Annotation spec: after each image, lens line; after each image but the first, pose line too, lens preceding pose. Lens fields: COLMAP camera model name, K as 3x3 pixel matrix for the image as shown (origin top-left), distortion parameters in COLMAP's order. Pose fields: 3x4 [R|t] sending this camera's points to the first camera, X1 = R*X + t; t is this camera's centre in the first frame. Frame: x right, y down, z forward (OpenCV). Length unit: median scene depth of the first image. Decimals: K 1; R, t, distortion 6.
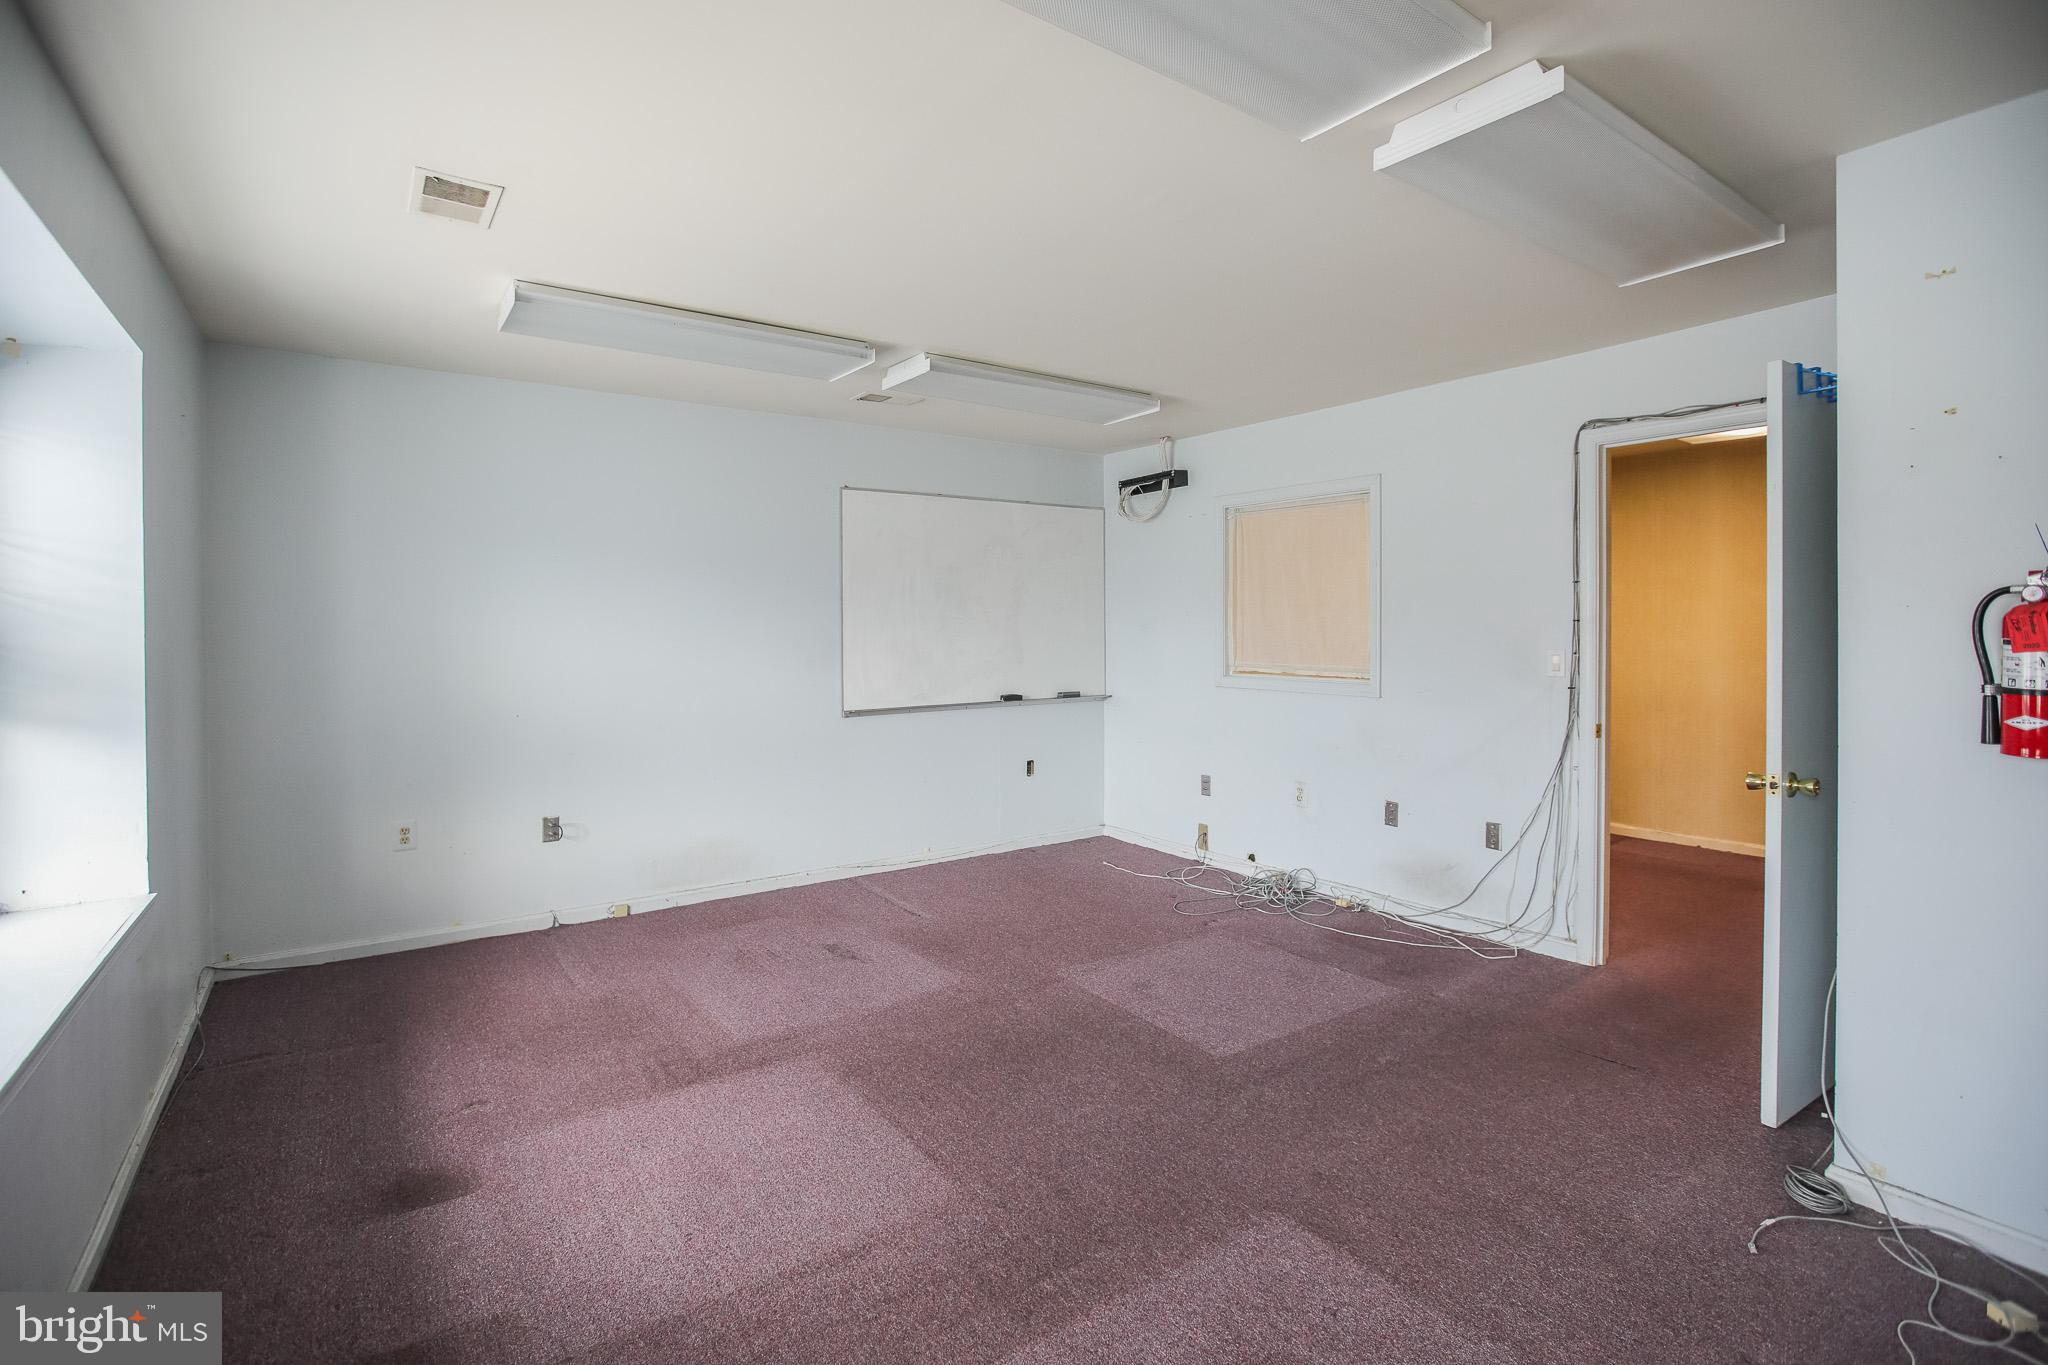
lens RADIAL K [[947.8, 0, 1014.6], [0, 947.8, 680.7], [0, 0, 1]] dist [-0.043345, 0.011855]
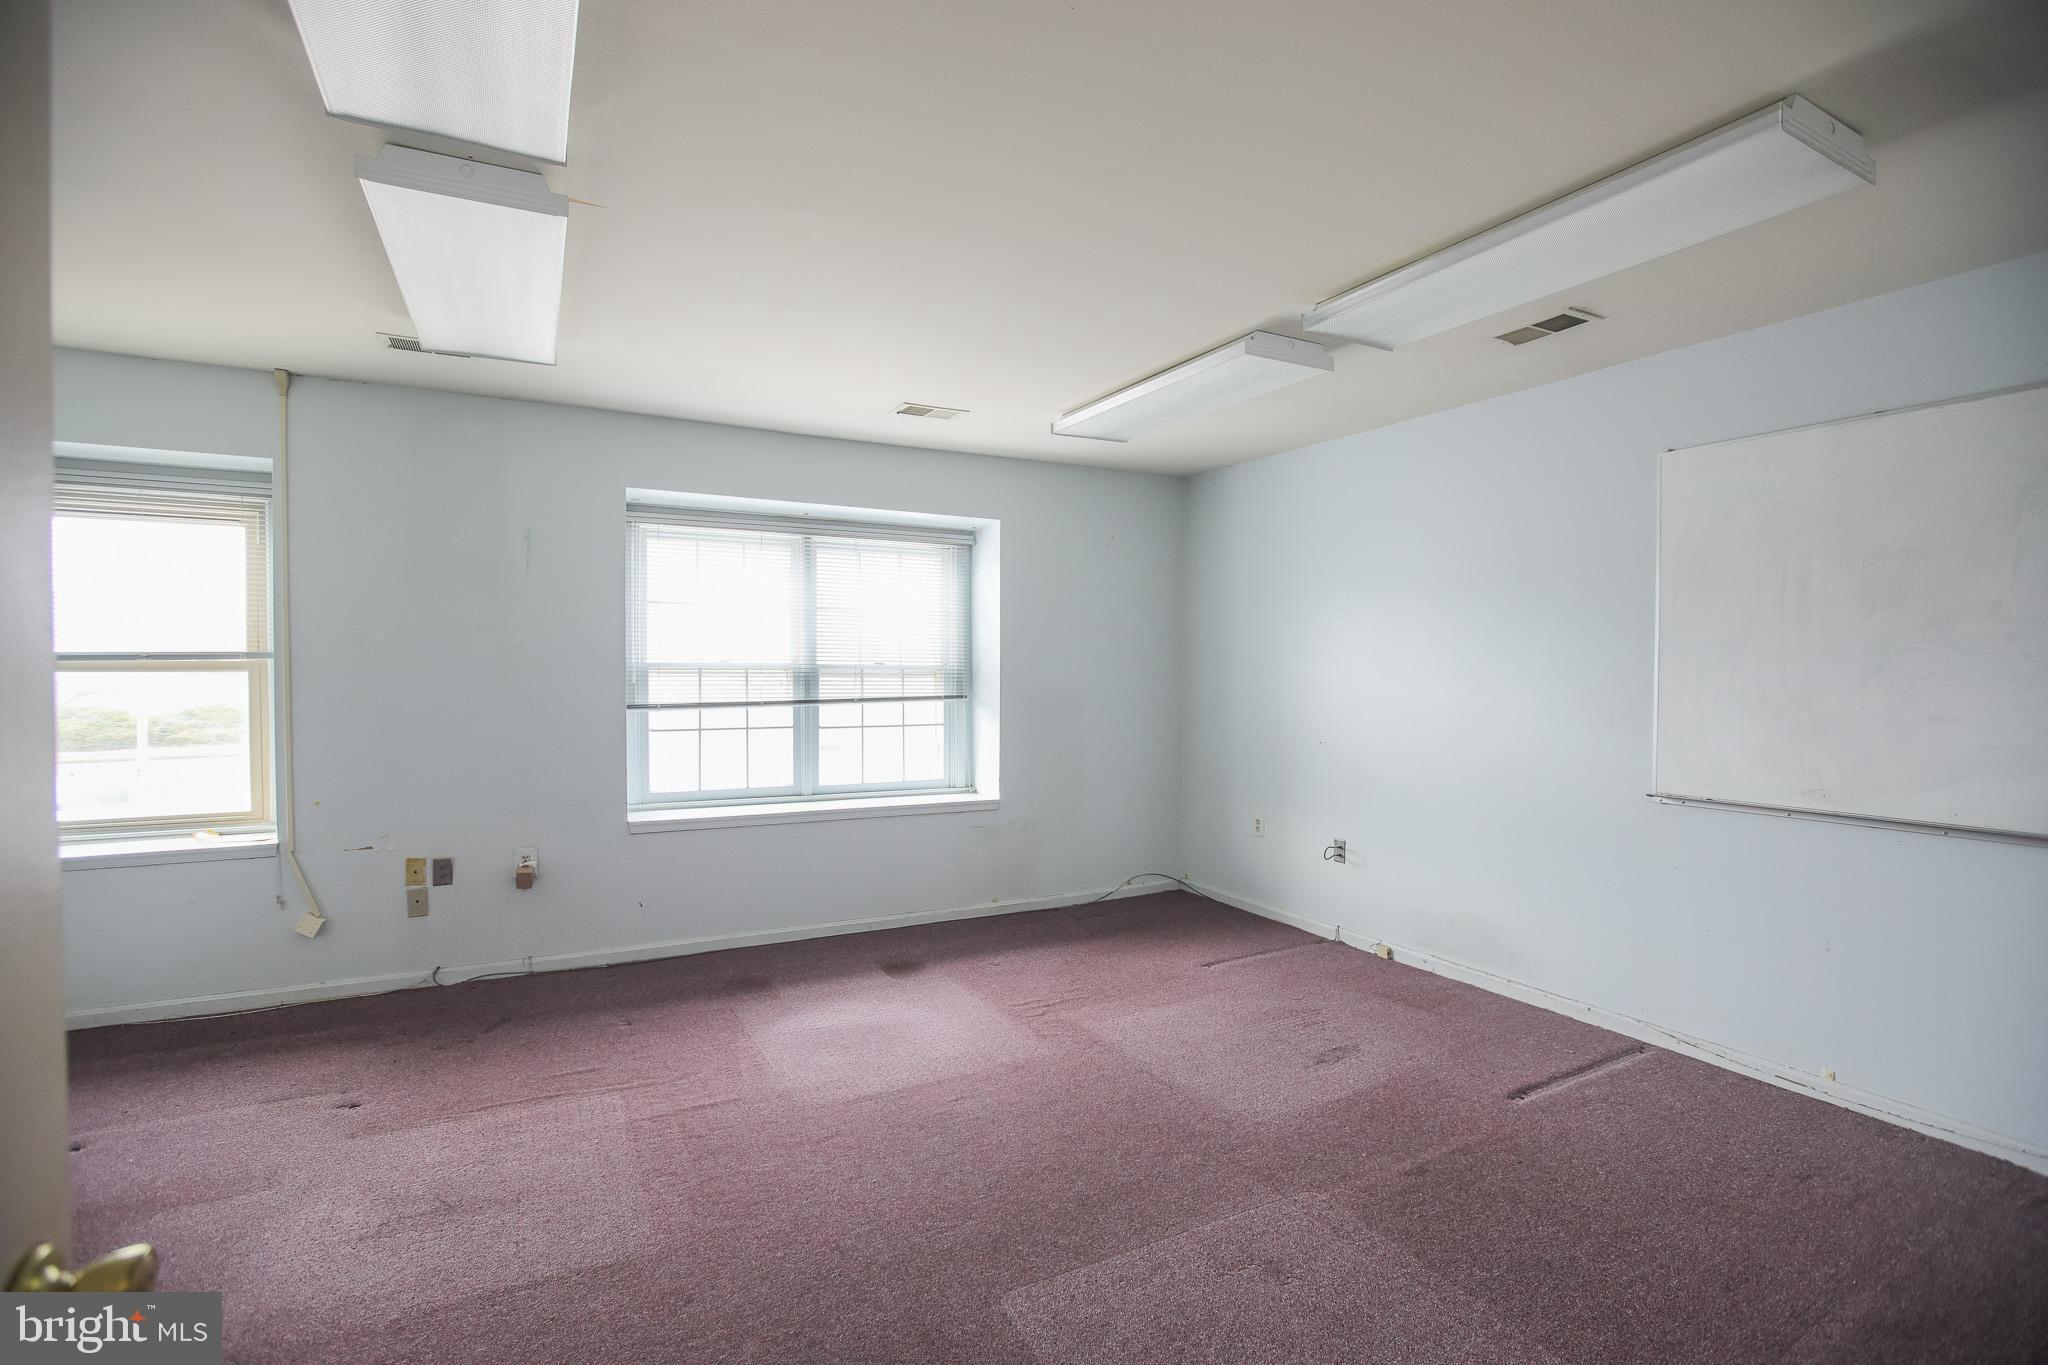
lens RADIAL K [[947.8, 0, 1014.6], [0, 947.8, 680.7], [0, 0, 1]] dist [-0.043345, 0.011855]
pose [[-0.131721, 0.022569, -0.991030, 0.684776], [-0.051801, 0.998218, 0.029618, -0.055486], [0.989932, 0.055238, -0.130317, 0.822264]]
